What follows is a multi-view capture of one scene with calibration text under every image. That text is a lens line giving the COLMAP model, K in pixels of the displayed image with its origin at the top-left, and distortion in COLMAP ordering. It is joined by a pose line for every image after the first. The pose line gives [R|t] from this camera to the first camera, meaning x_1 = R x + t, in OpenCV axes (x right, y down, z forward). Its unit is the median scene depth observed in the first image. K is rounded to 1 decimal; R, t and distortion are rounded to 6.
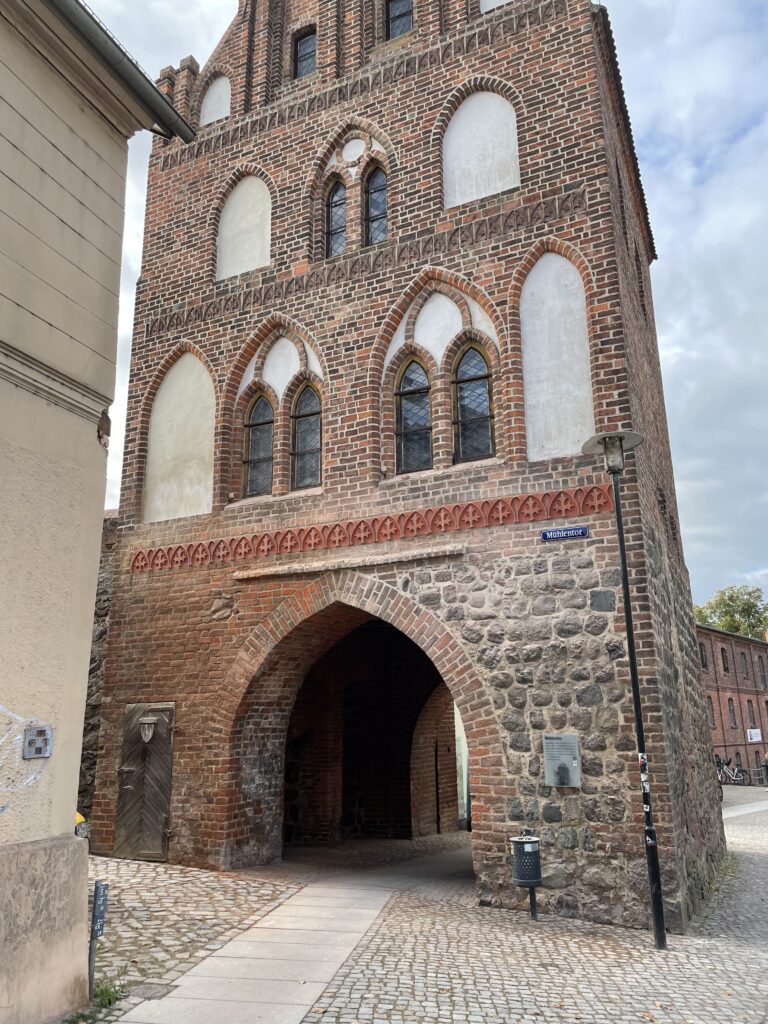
lens RADIAL K [[773.0, 0, 380.6], [0, 773.0, 495.9], [0, 0, 1]] dist [0.093901, -0.120160]
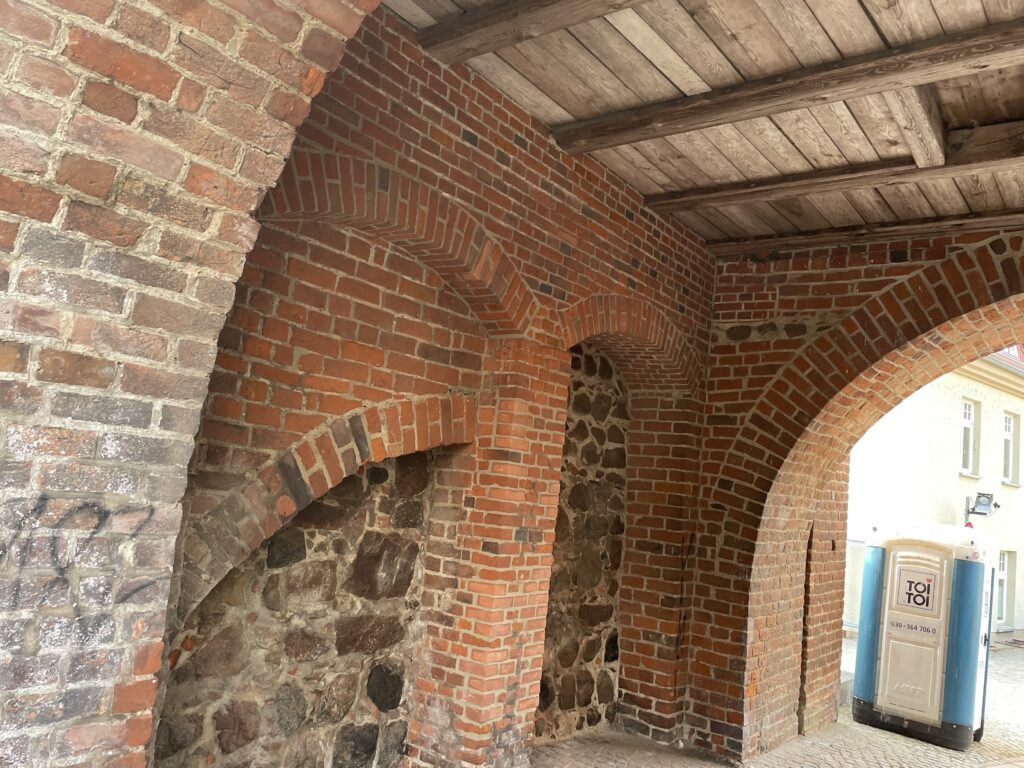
lens RADIAL K [[773.0, 0, 511.4], [0, 773.0, 388.2], [0, 0, 1]] dist [0.093901, -0.120160]
pose [[0.973799, 0.084672, -0.211060, -0.003770], [-0.049961, 0.985082, 0.164675, 0.287947], [0.221854, -0.149816, 0.963502, 0.904409]]
